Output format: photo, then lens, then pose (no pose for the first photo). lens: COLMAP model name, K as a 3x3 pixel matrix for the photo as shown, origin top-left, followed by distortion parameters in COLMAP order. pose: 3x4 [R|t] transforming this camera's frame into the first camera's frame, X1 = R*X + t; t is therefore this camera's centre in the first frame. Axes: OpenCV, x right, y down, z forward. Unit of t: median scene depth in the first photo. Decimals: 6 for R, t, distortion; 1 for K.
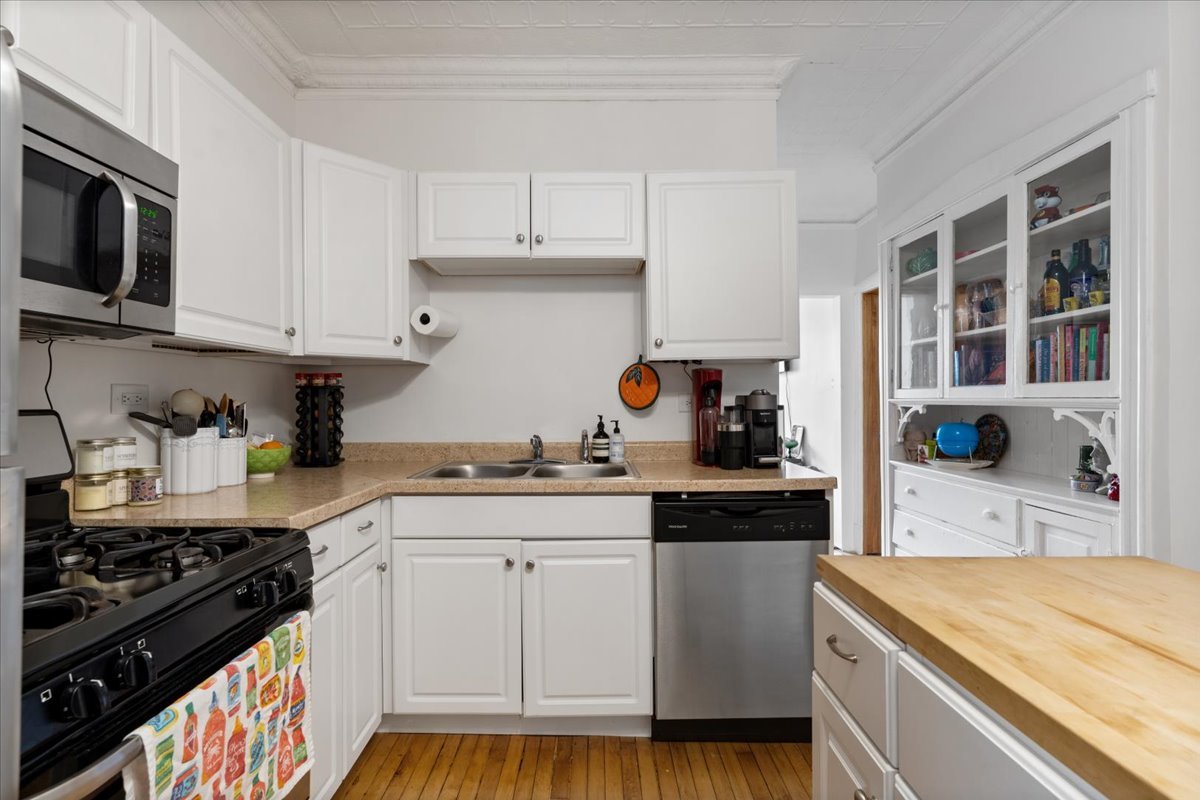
lens RADIAL K [[600.5, 0, 634.0], [0, 600.5, 400.5], [0, 0, 1]] dist [-0.010552, 0.000036]
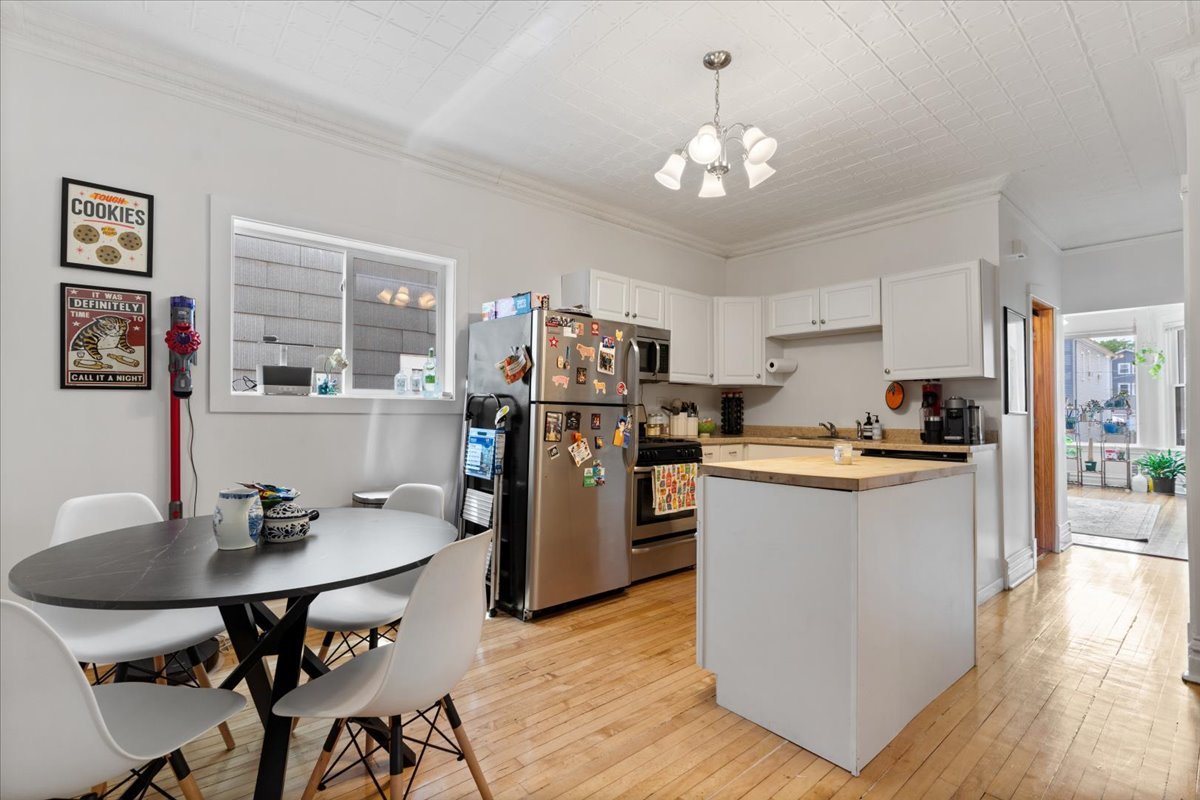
lens RADIAL K [[539.5, 0, 600.0], [0, 539.5, 400.0], [0, 0, 1]] dist [-0.002863, 0.000487]
pose [[0.656048, -0.009060, -0.754665, 0.829673], [-0.010421, 0.999724, -0.021061, 0.039903], [0.754648, 0.021681, 0.655772, -0.841633]]
